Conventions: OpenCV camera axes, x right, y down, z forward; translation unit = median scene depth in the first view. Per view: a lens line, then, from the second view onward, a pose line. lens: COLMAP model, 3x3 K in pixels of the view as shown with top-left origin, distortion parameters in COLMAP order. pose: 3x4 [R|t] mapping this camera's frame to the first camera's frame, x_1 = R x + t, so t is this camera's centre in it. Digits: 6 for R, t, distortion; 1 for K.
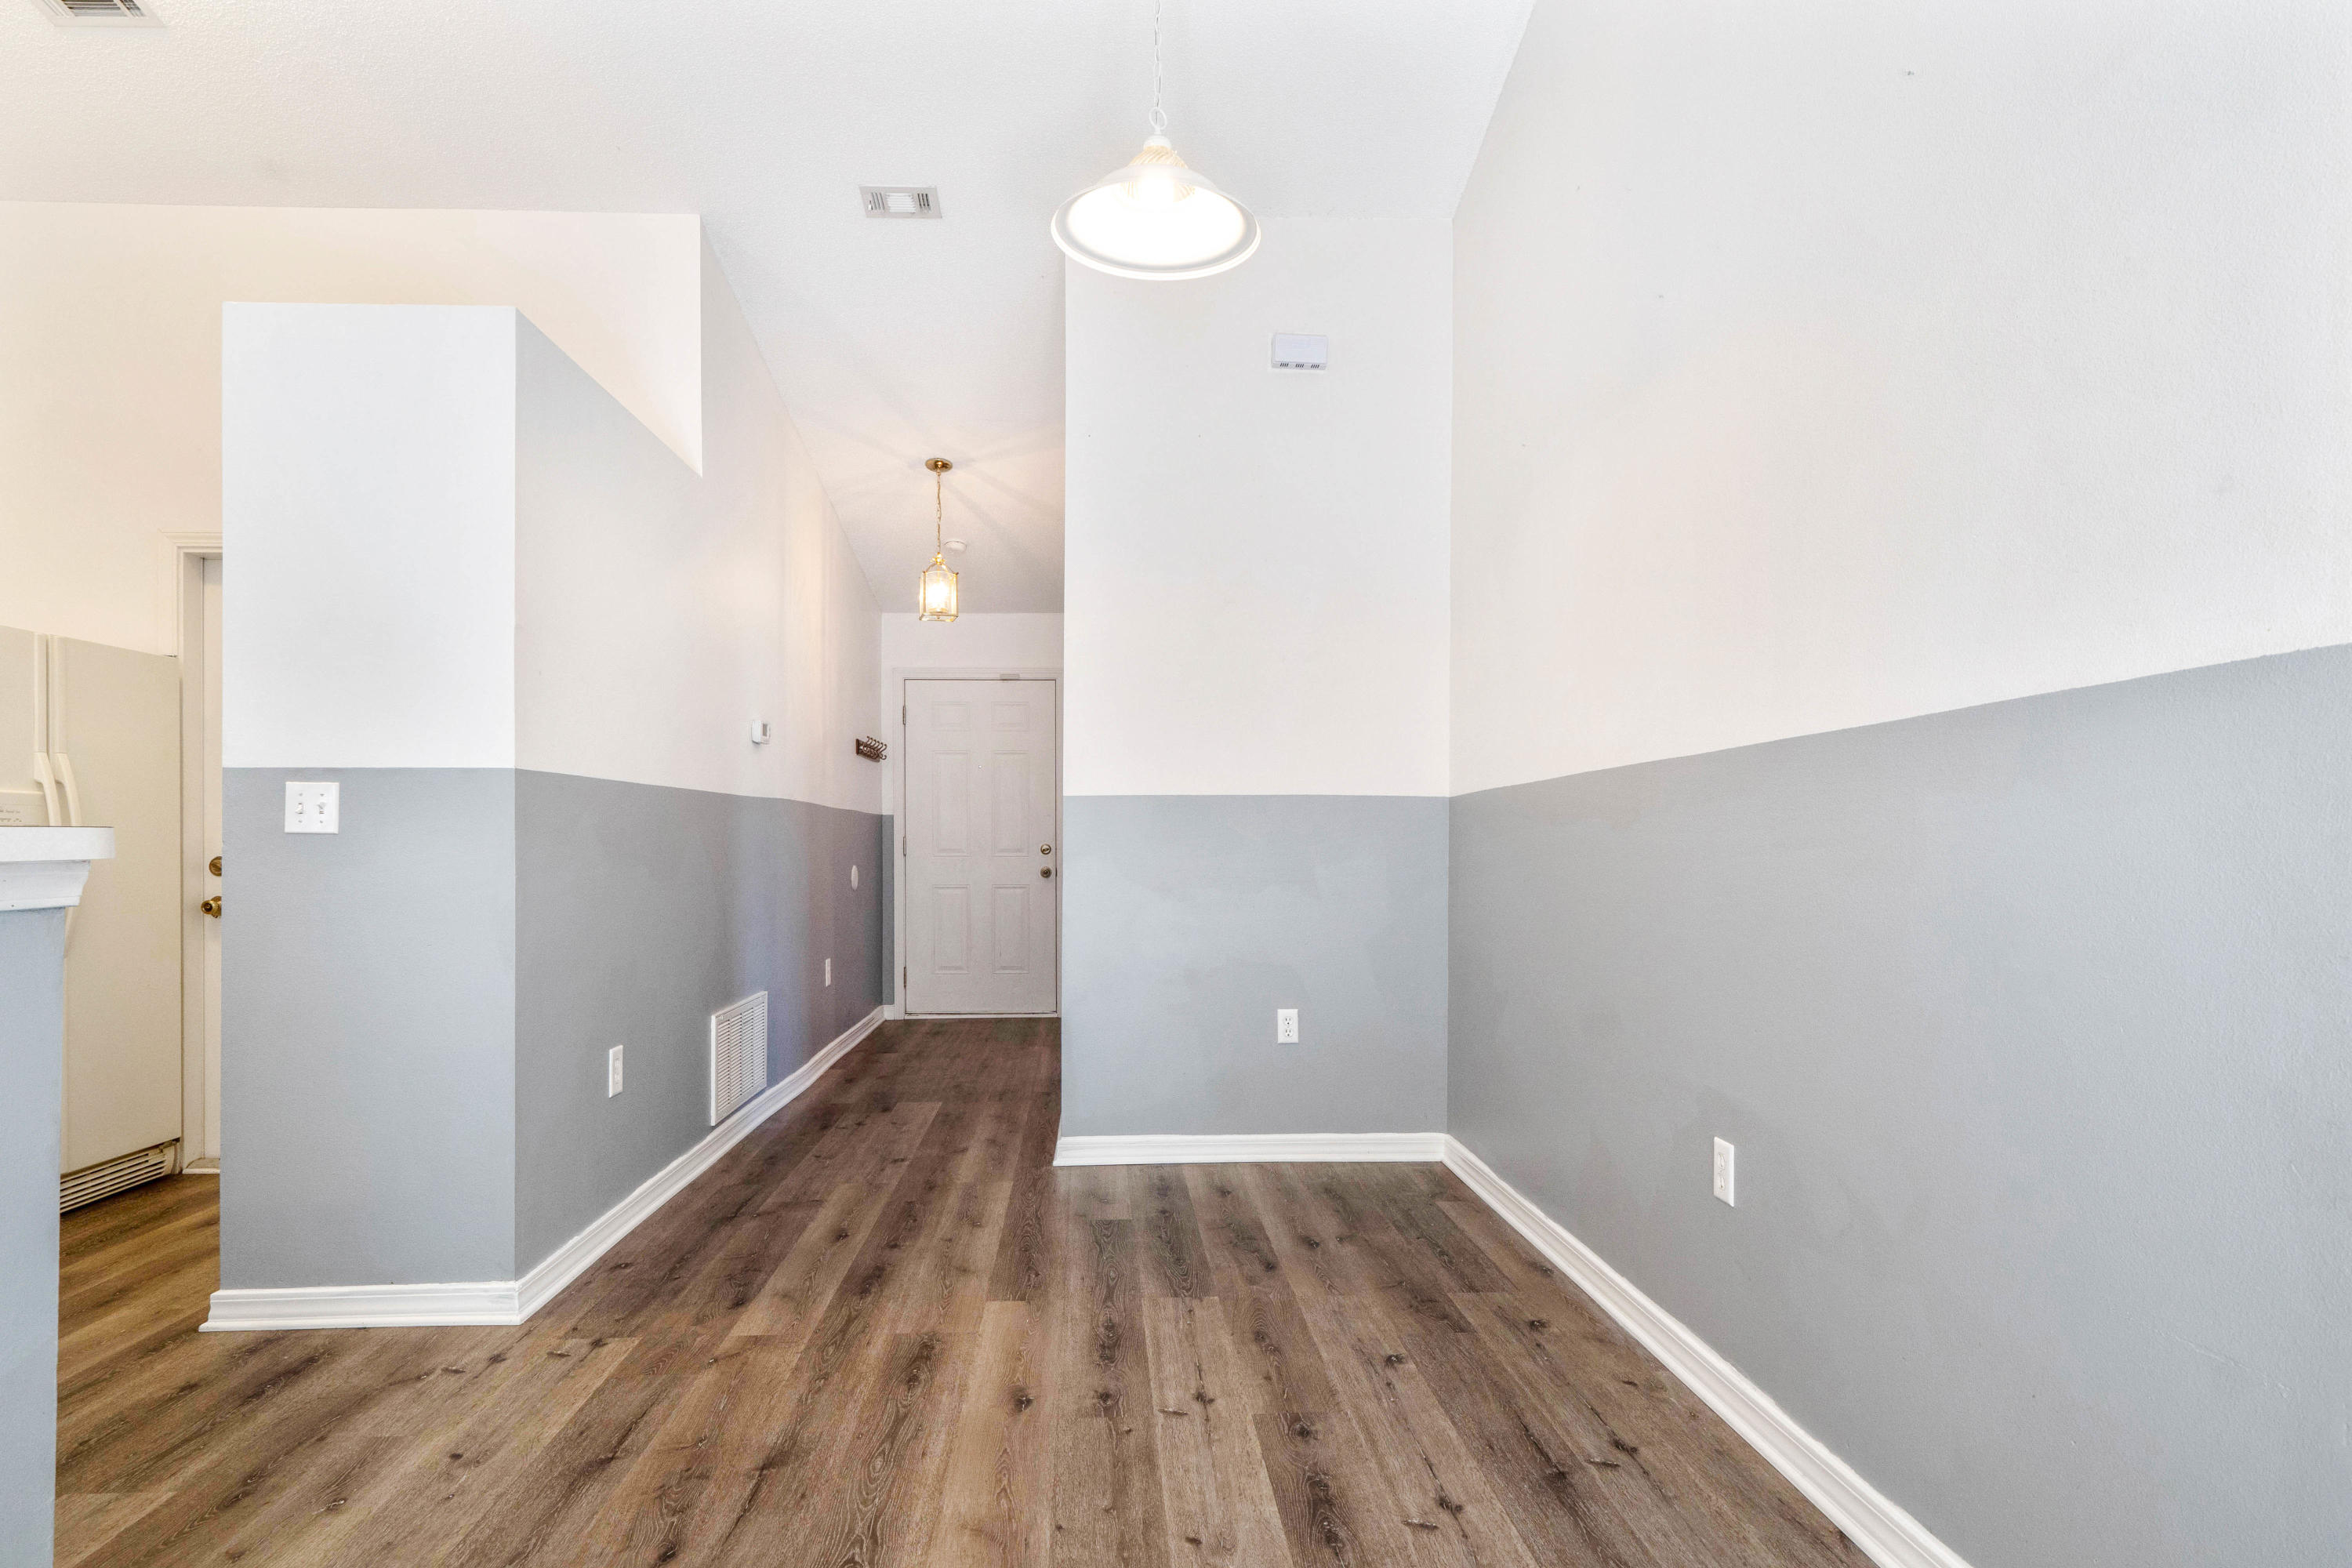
lens RADIAL K [[1250.6, 0, 1160.0], [0, 1250.6, 800.7], [0, 0, 1]] dist [-0.010142, 0.001033]
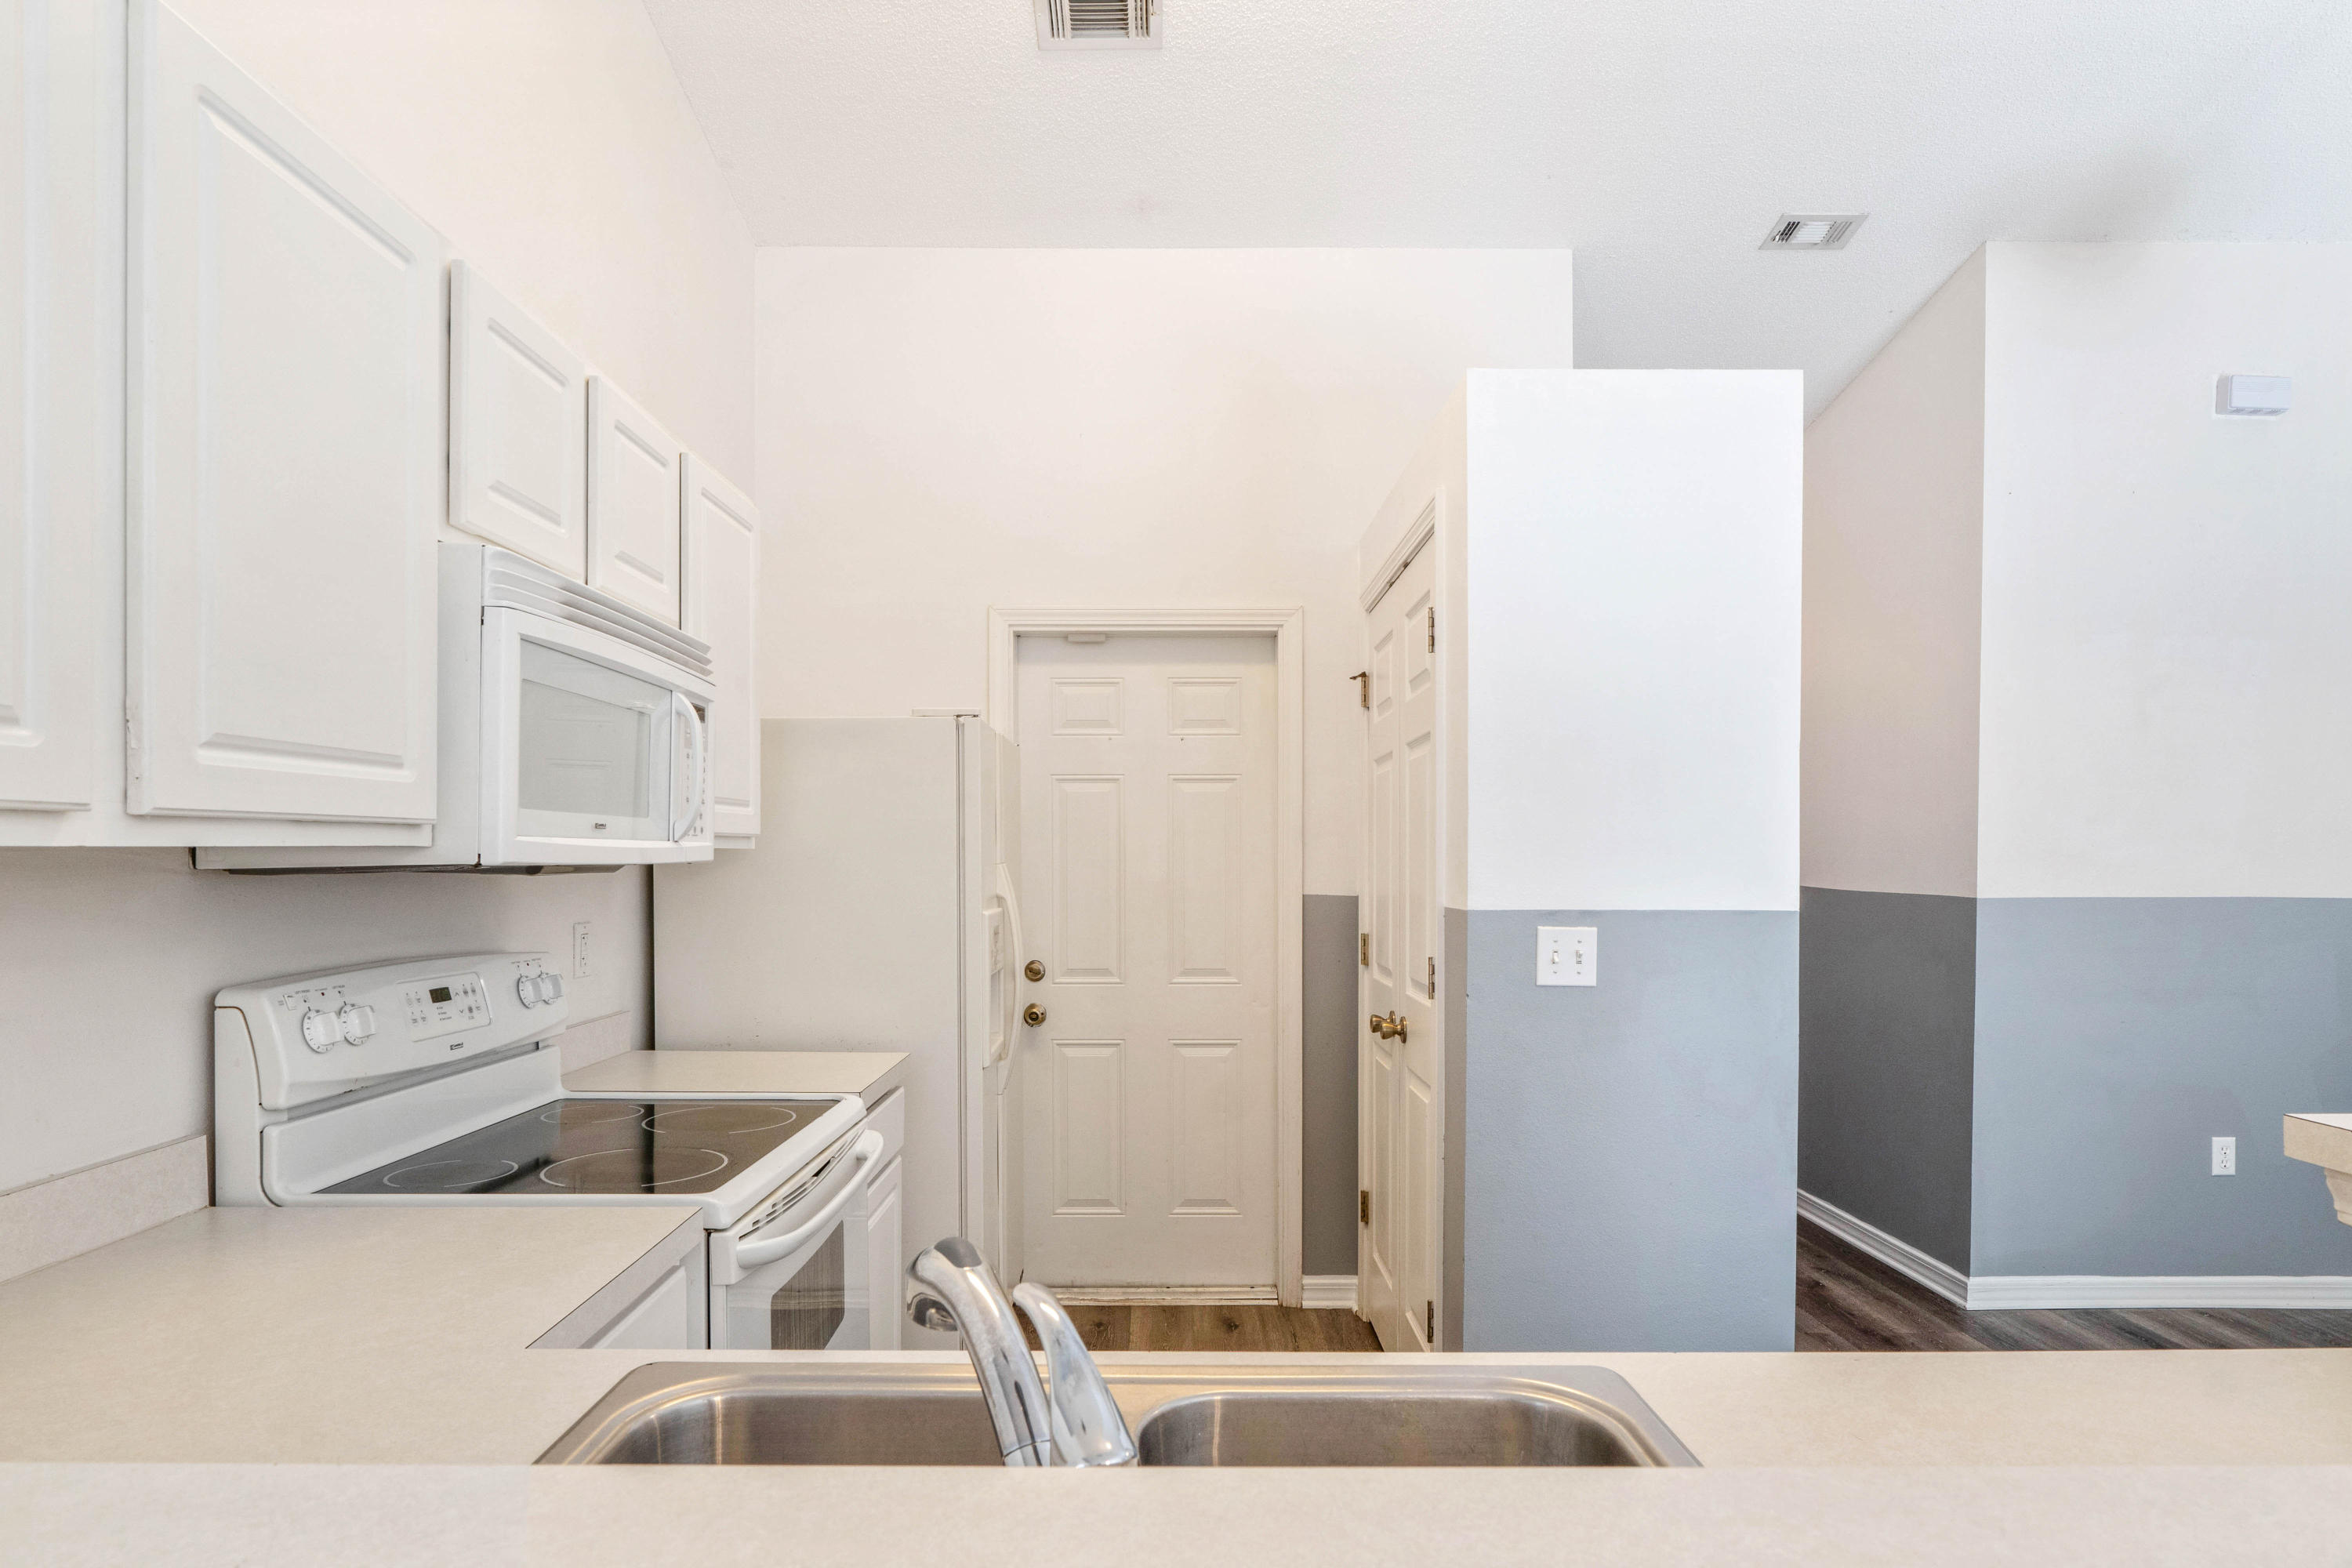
lens RADIAL K [[1250.6, 0, 1150.2], [0, 1250.6, 839.0], [0, 0, 1]] dist [-0.010142, 0.001033]
pose [[0.998774, 0.001889, -0.049467, -0.923126], [-0.001062, 0.999859, 0.016739, -0.089538], [0.049492, -0.016666, 0.998635, 0.122226]]
